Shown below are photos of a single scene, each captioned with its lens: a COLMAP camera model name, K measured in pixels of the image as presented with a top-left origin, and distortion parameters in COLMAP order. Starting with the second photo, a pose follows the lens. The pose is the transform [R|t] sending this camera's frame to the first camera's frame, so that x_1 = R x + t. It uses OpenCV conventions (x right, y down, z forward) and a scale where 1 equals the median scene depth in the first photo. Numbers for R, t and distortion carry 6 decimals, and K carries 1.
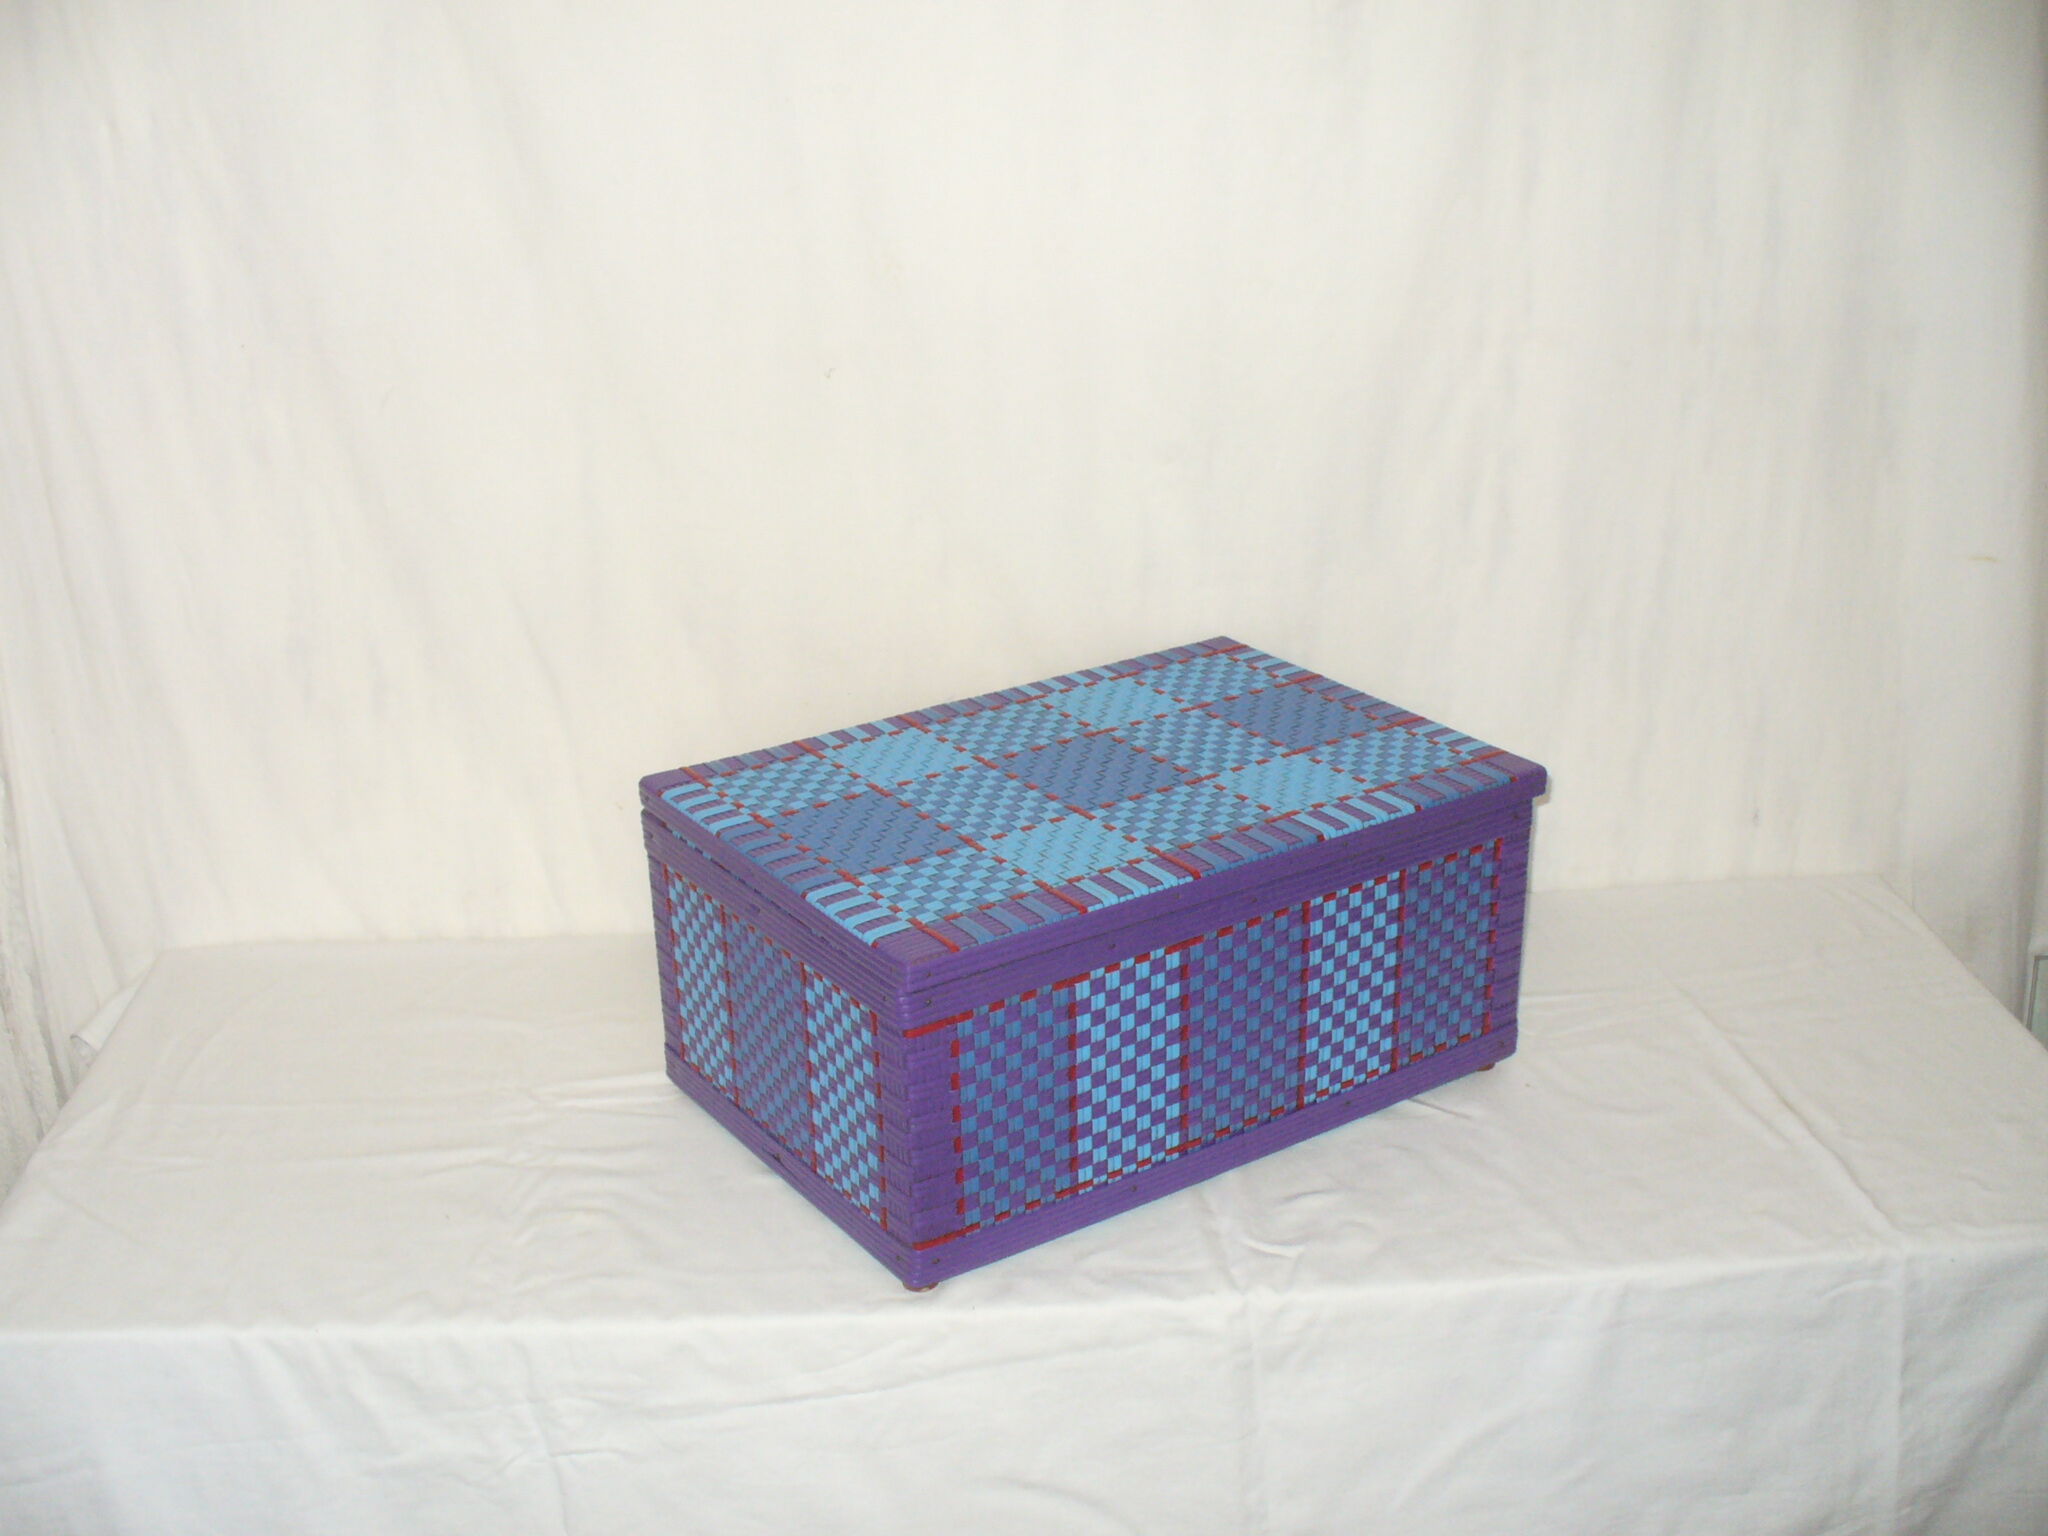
lens RADIAL K [[2354.1, 0, 1024.0], [0, 2354.1, 768.0], [0, 0, 1]] dist [-0.293227, 0.433872]
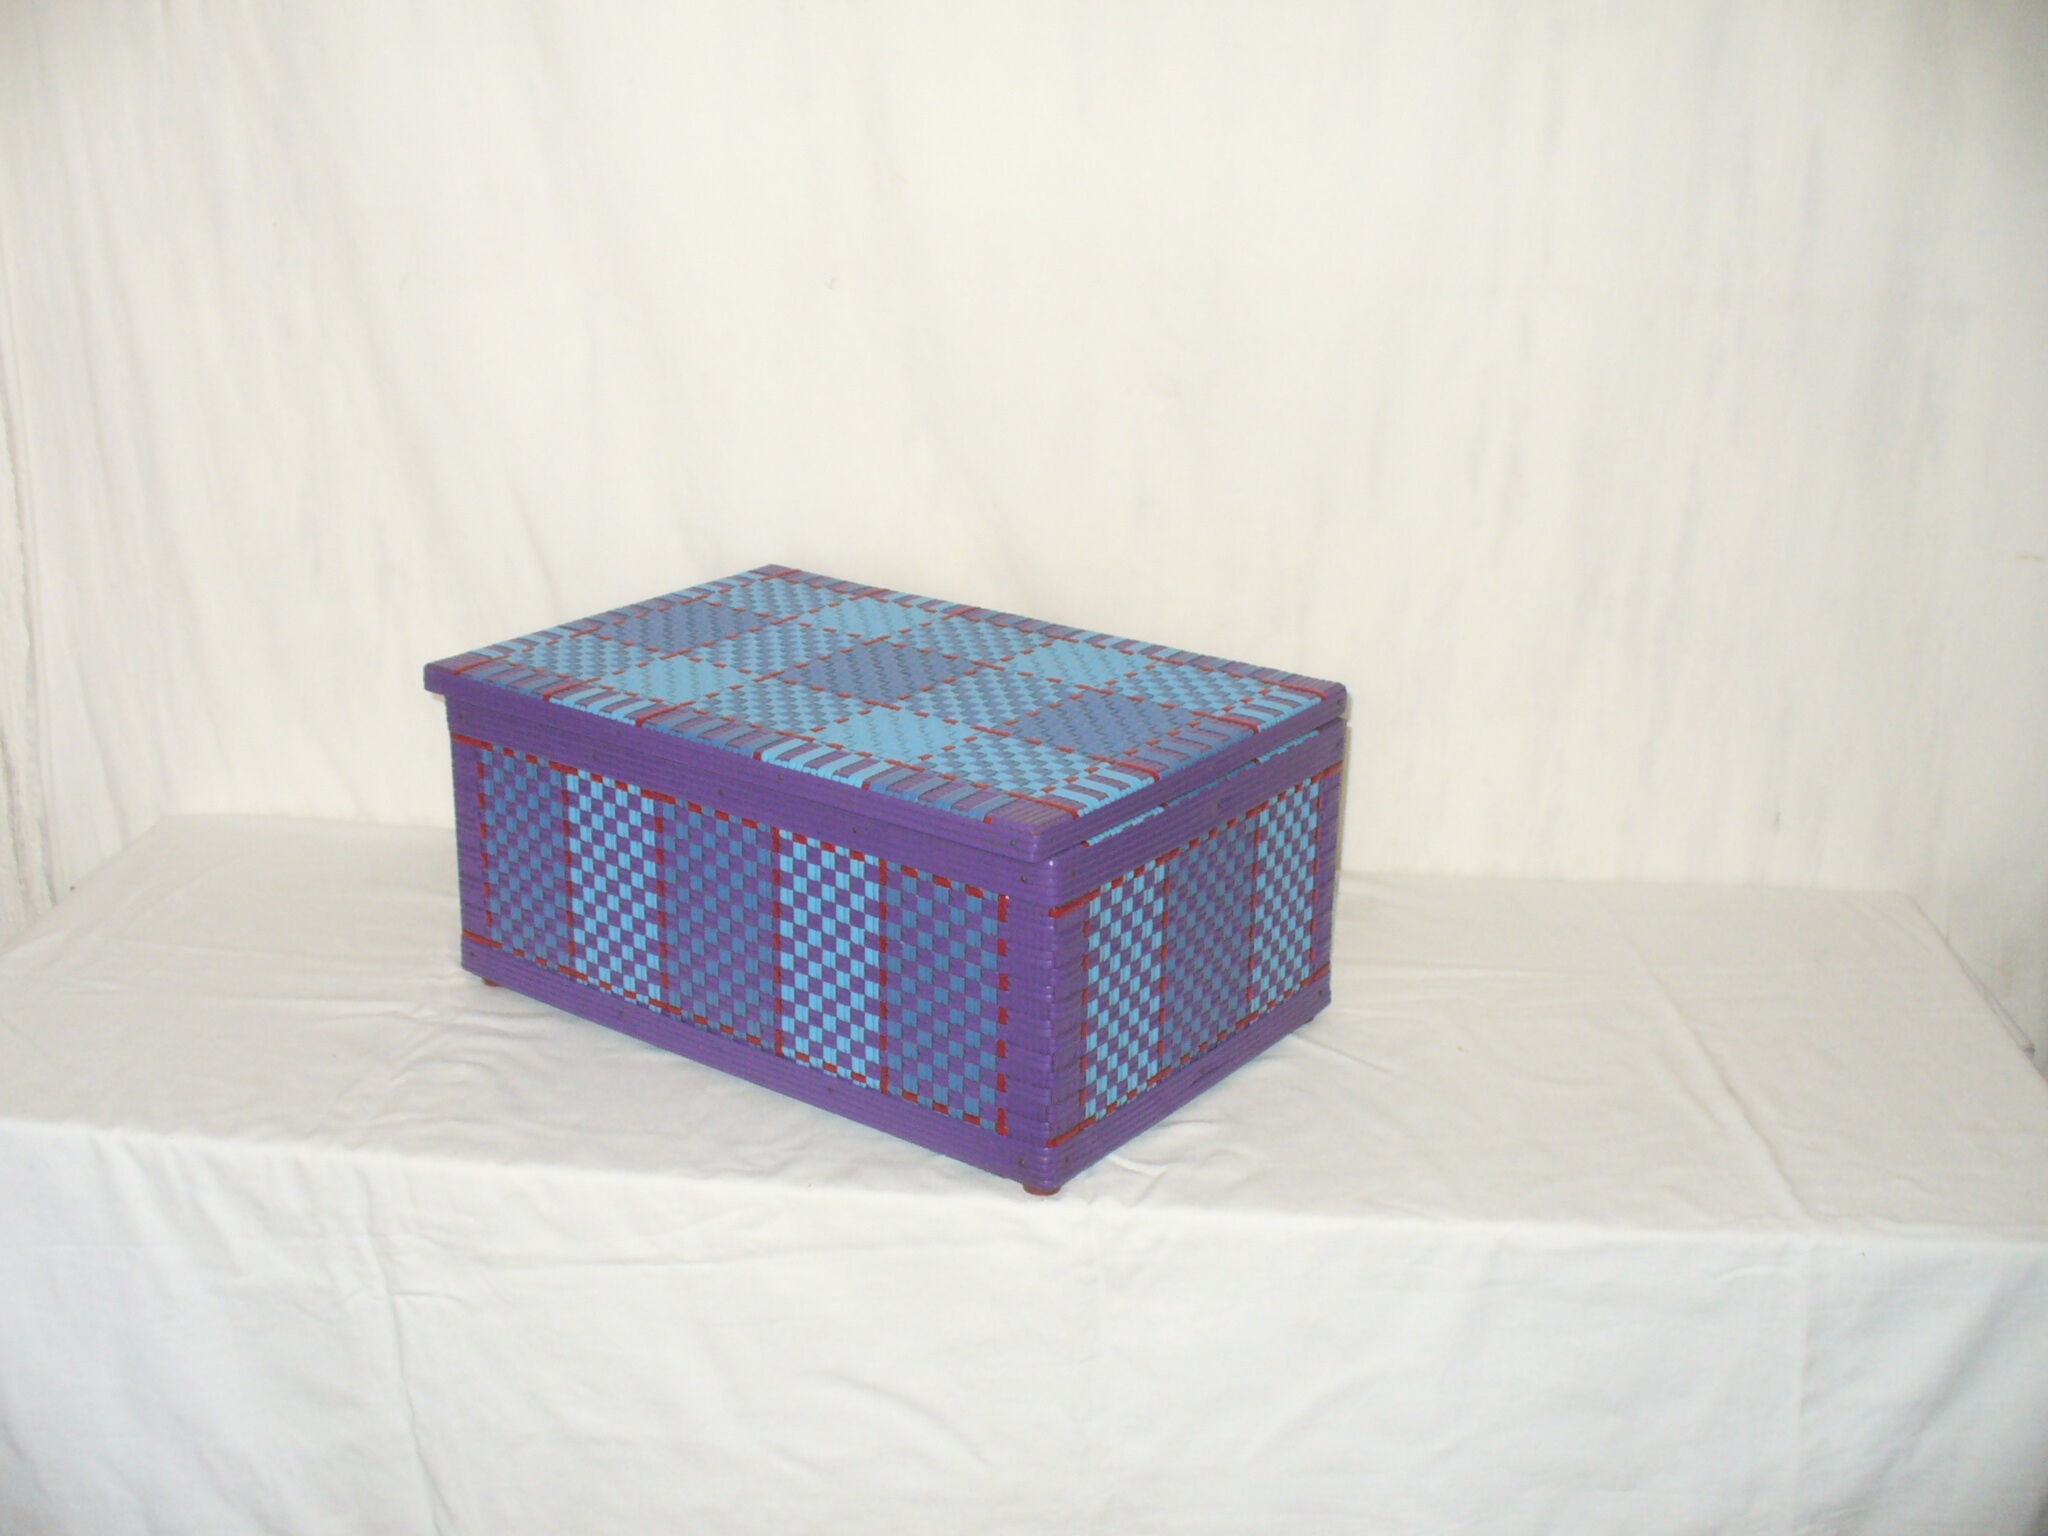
lens RADIAL K [[2341.2, 0, 1019.9], [0, 2341.2, 797.2], [0, 0, 1]] dist [-0.295938, 0.424131]
pose [[0.989044, 0.083276, -0.121893, 0.164501], [-0.087320, 0.995781, -0.028209, 0.086976], [0.119029, 0.038544, 0.992142, 0.038366]]
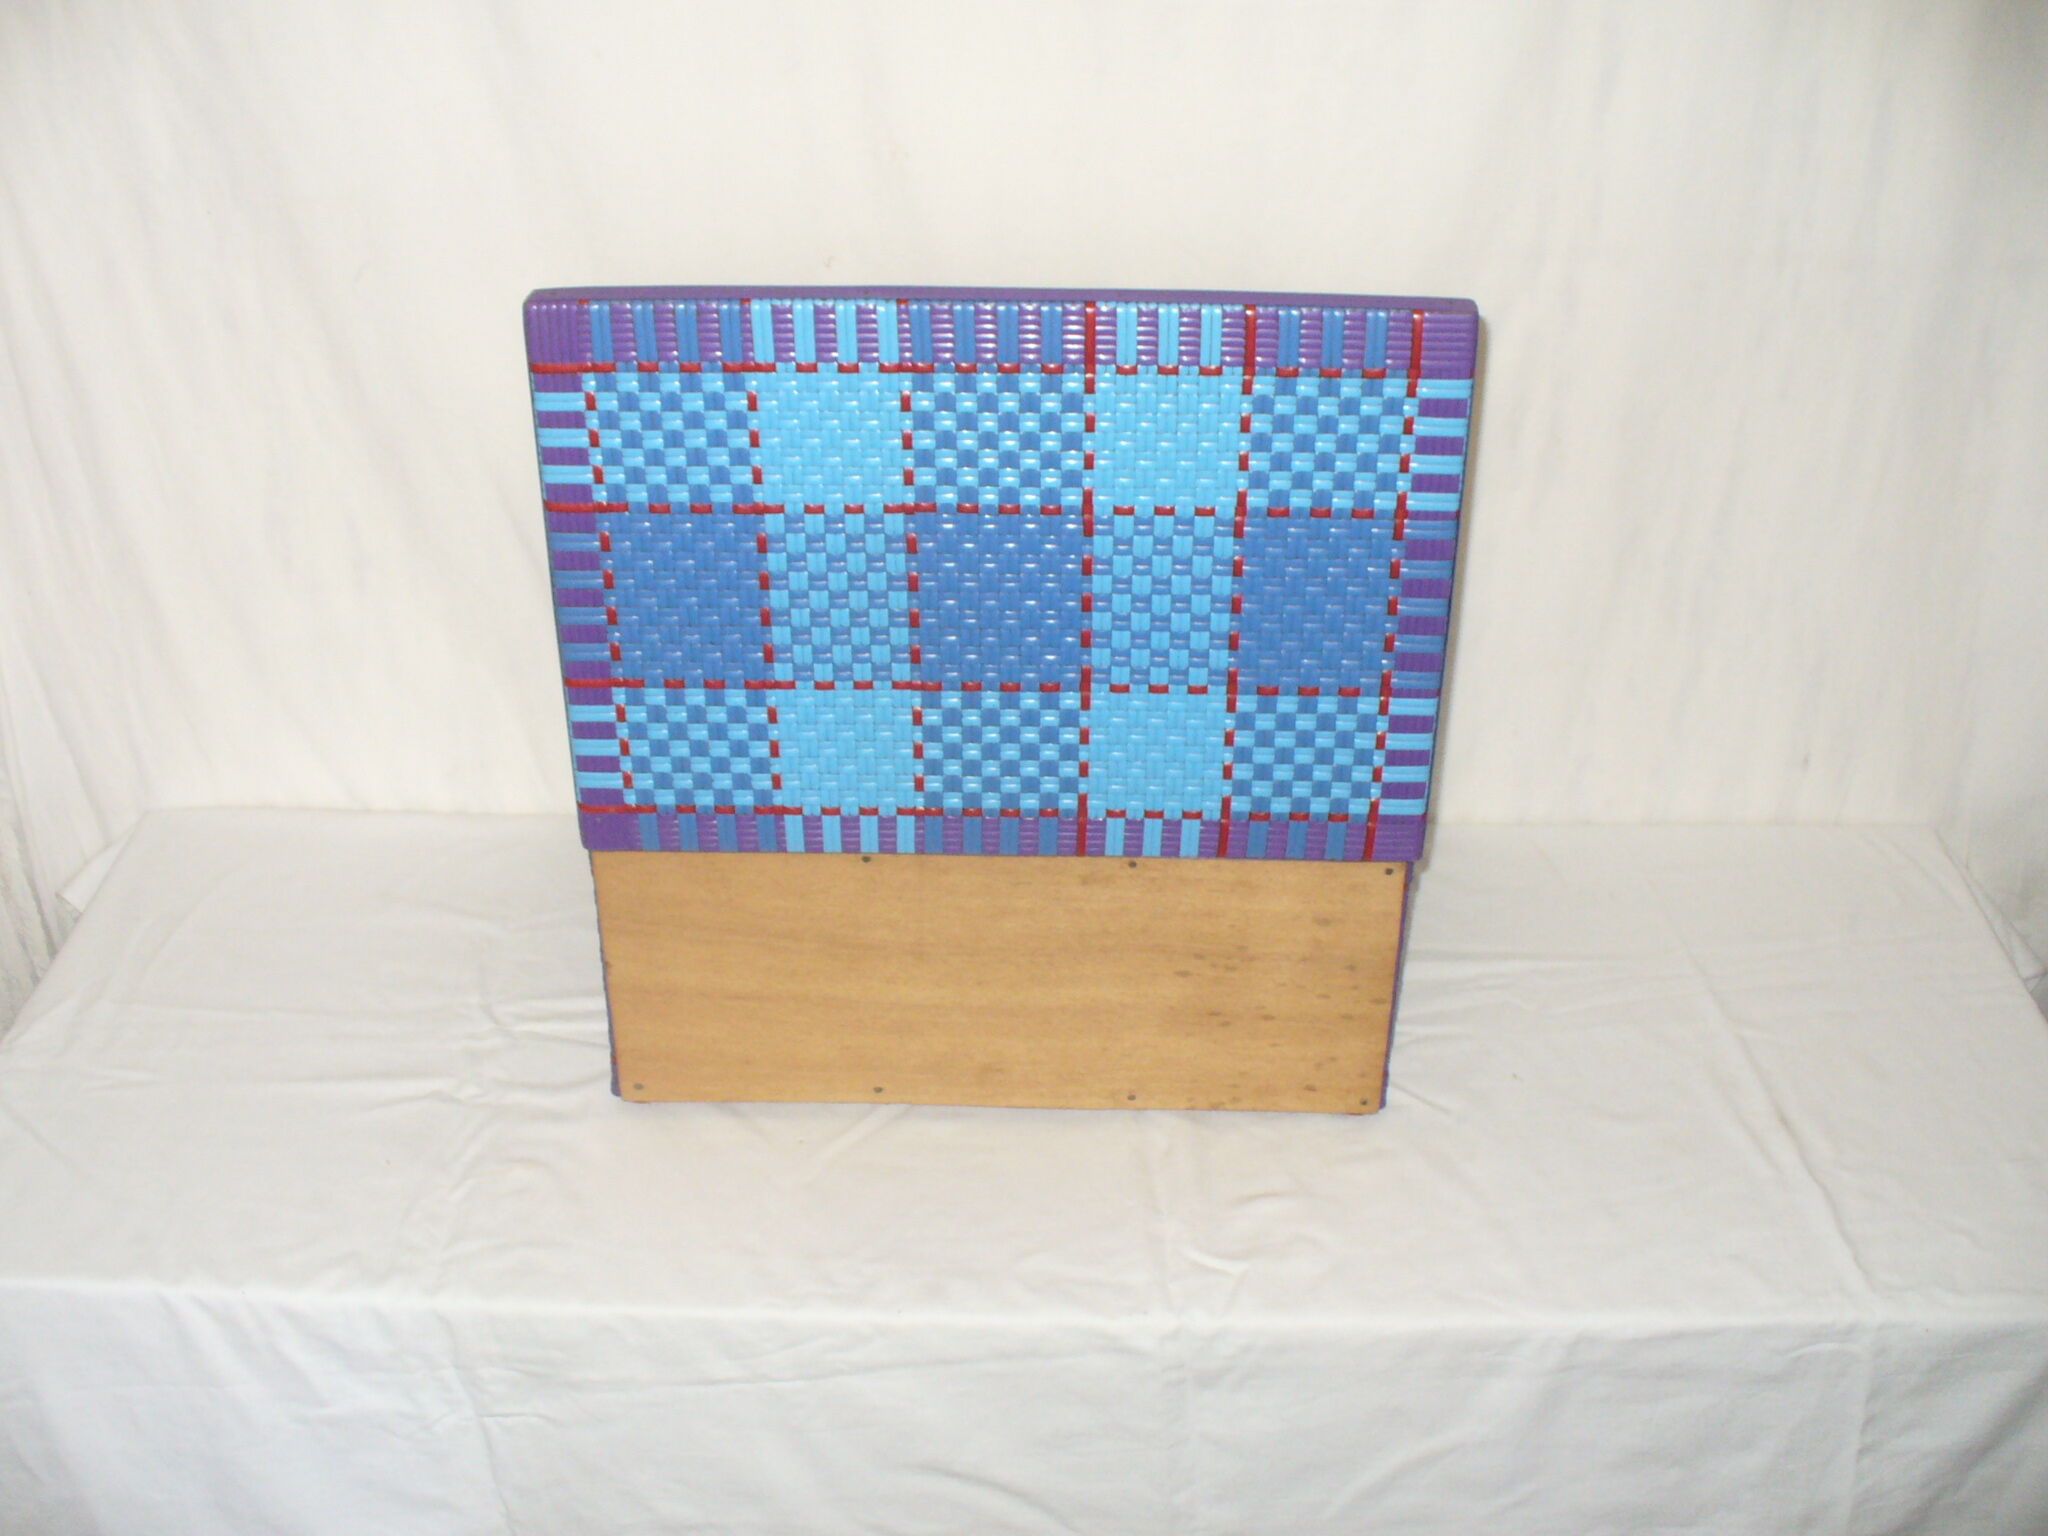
lens RADIAL K [[2341.2, 0, 1019.9], [0, 2341.2, 797.2], [0, 0, 1]] dist [-0.295938, 0.424131]
pose [[0.996695, 0.059234, -0.055588, 0.067544], [-0.048885, 0.983897, 0.171921, -0.145159], [0.064876, -0.168636, 0.983541, 0.080162]]
